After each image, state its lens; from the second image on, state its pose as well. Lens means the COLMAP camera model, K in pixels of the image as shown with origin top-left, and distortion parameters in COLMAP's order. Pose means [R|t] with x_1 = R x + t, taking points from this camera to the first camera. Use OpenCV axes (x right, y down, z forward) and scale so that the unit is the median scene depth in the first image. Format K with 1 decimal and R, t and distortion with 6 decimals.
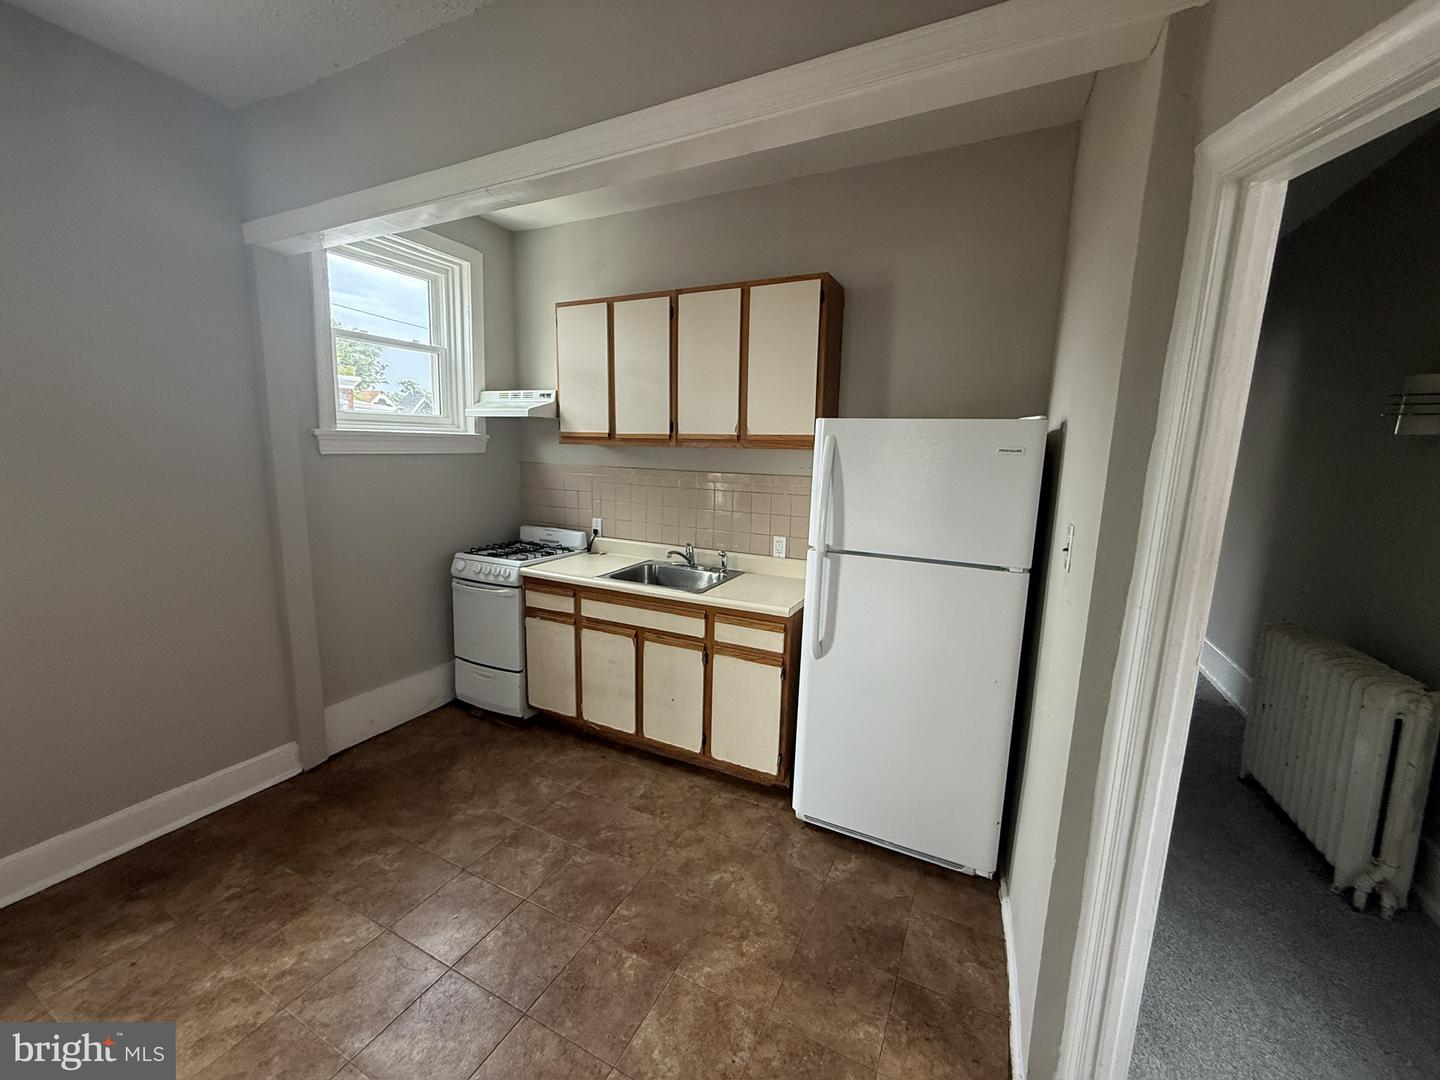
lens RADIAL K [[572.1, 0, 711.6], [0, 572.1, 539.8], [0, 0, 1]] dist [-0.001652, 0.000605]
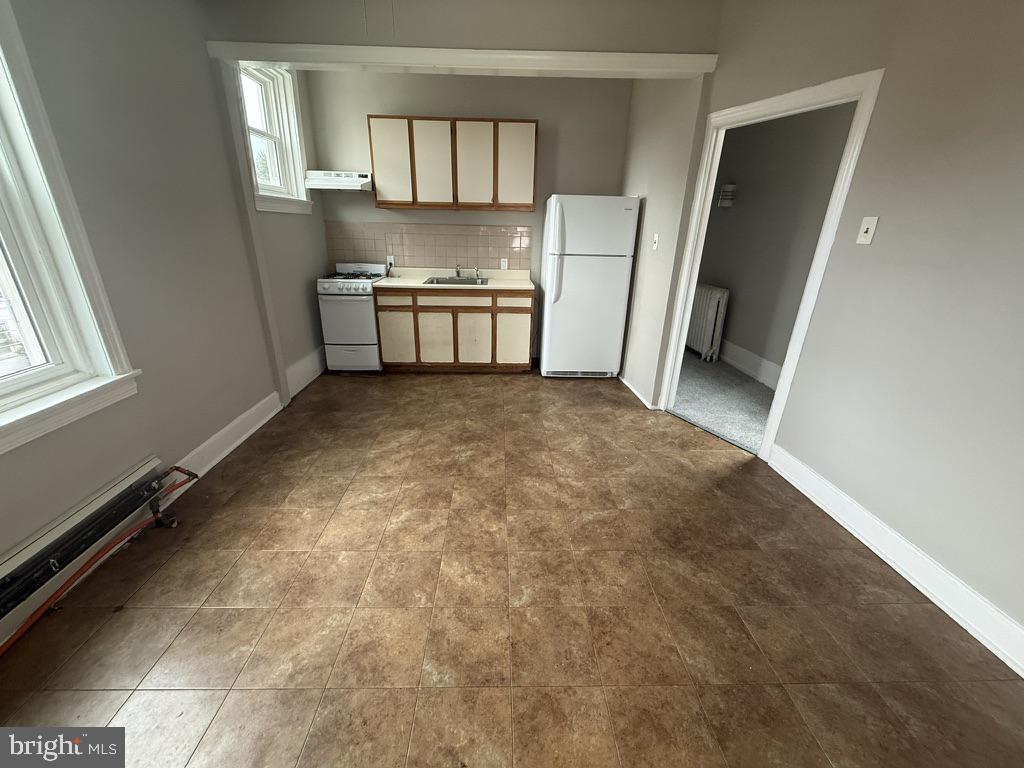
lens RADIAL K [[406.8, 0, 509.5], [0, 406.8, 381.7], [0, 0, 1]] dist [-0.001652, 0.000605]
pose [[0.884075, -0.170444, 0.435156, -0.604928], [0.075564, 0.971003, 0.226810, 0.099168], [-0.461197, -0.167635, 0.871319, -0.348675]]
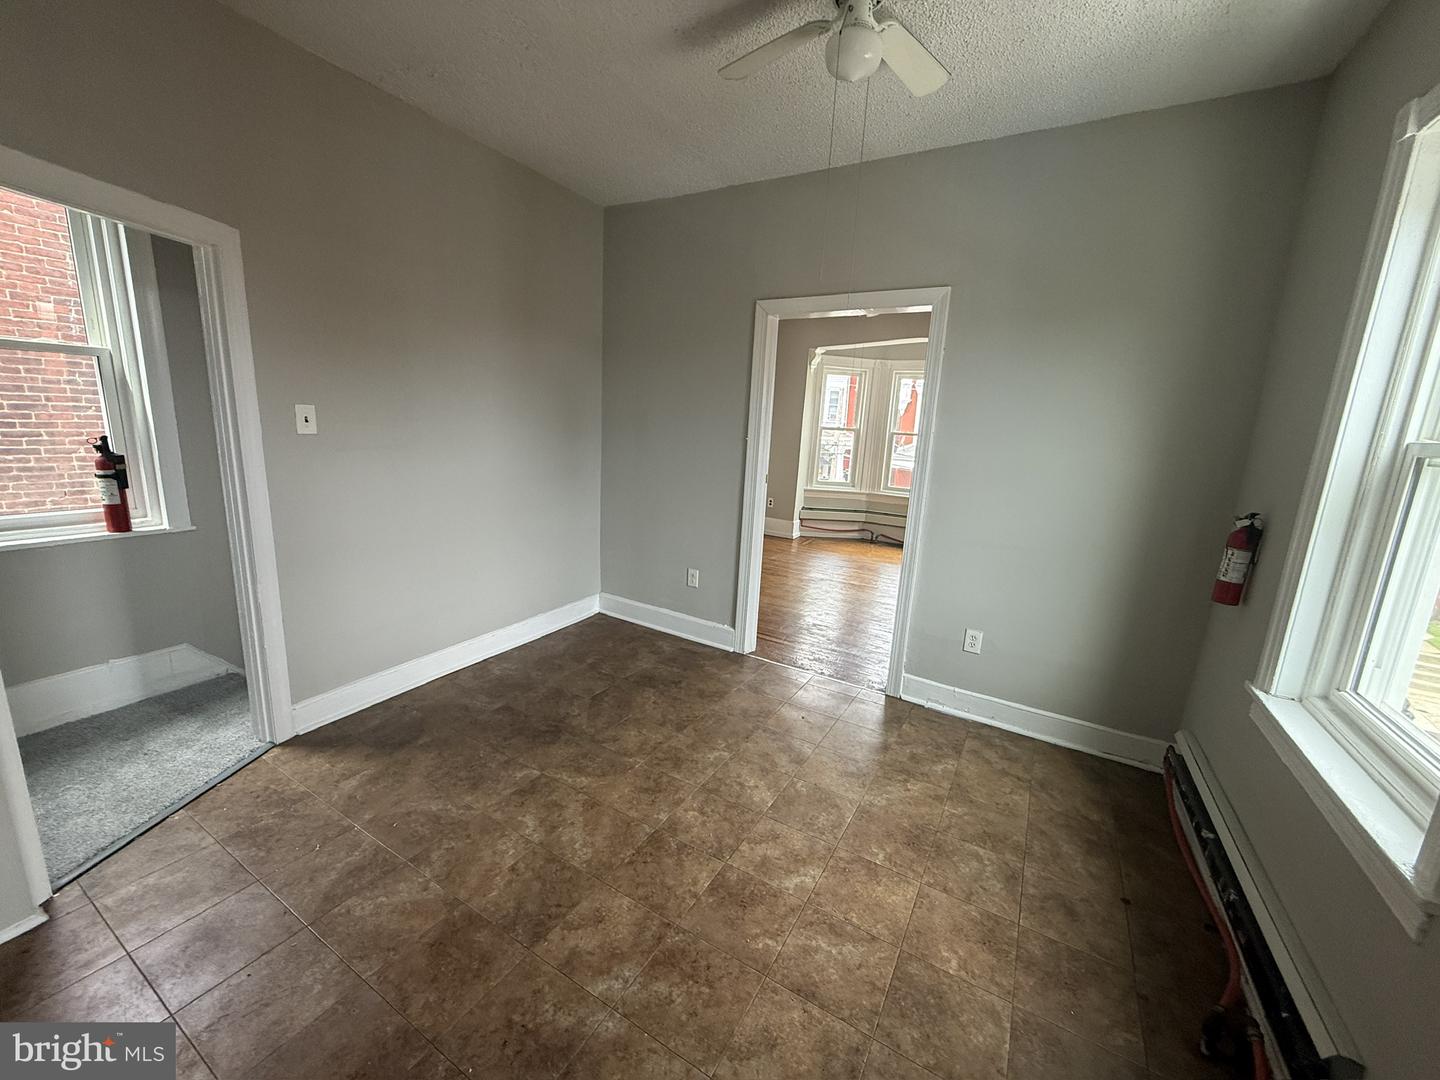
lens RADIAL K [[572.1, 0, 714.9], [0, 572.1, 539.8], [0, 0, 1]] dist [-0.001652, 0.000605]
pose [[-0.994769, -0.085229, 0.056311, -0.405511], [-0.059188, 0.930187, 0.362282, -0.128519], [-0.083256, 0.357054, -0.930366, 0.837915]]
